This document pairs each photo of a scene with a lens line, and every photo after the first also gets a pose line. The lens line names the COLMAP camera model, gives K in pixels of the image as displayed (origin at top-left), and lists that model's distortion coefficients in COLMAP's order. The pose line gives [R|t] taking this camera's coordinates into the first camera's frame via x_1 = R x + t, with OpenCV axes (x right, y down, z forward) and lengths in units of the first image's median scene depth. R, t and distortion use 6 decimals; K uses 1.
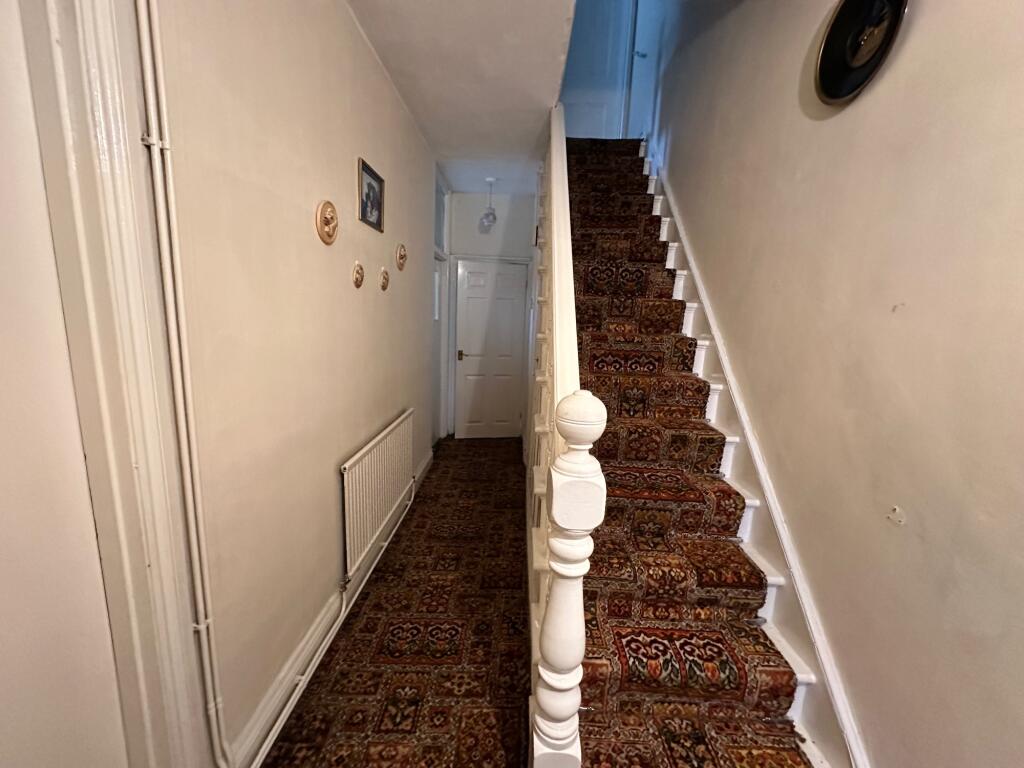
lens RADIAL K [[407.1, 0, 512.8], [0, 407.1, 382.5], [0, 0, 1]] dist [0.000737, -0.000241]
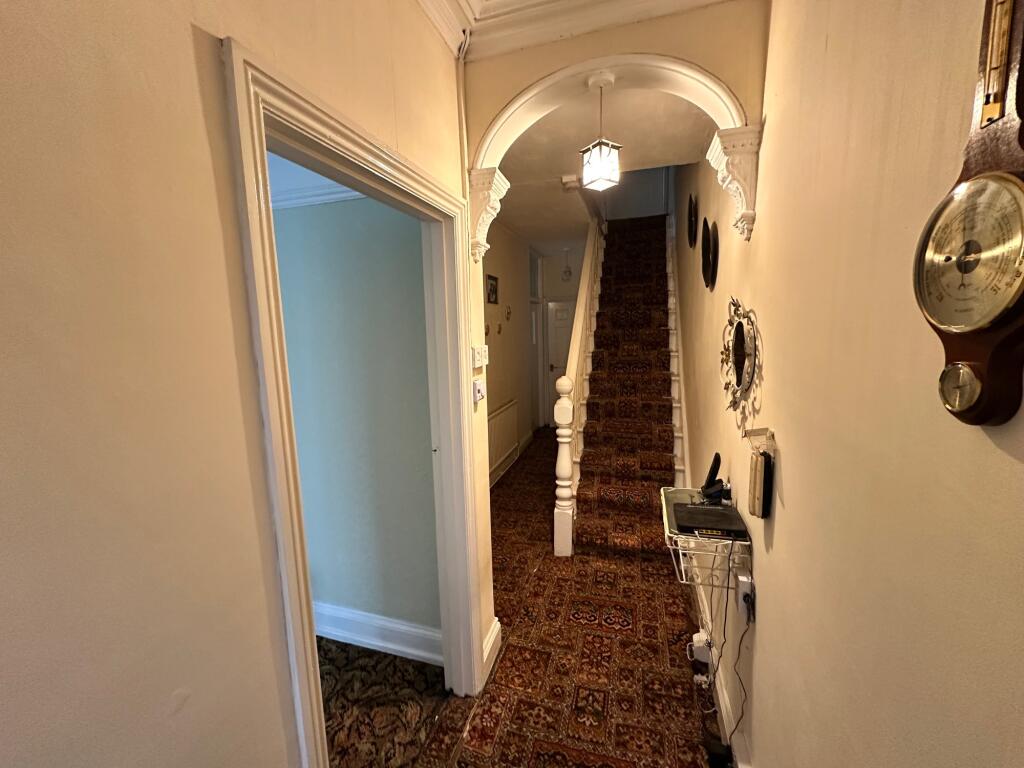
lens RADIAL K [[407.1, 0, 512.3], [0, 407.1, 378.7], [0, 0, 1]] dist [0.000737, -0.000241]
pose [[0.960667, -0.030160, -0.276060, 0.330867], [0.017938, 0.998748, -0.046692, 0.090881], [0.277123, 0.039904, 0.960005, -1.012095]]
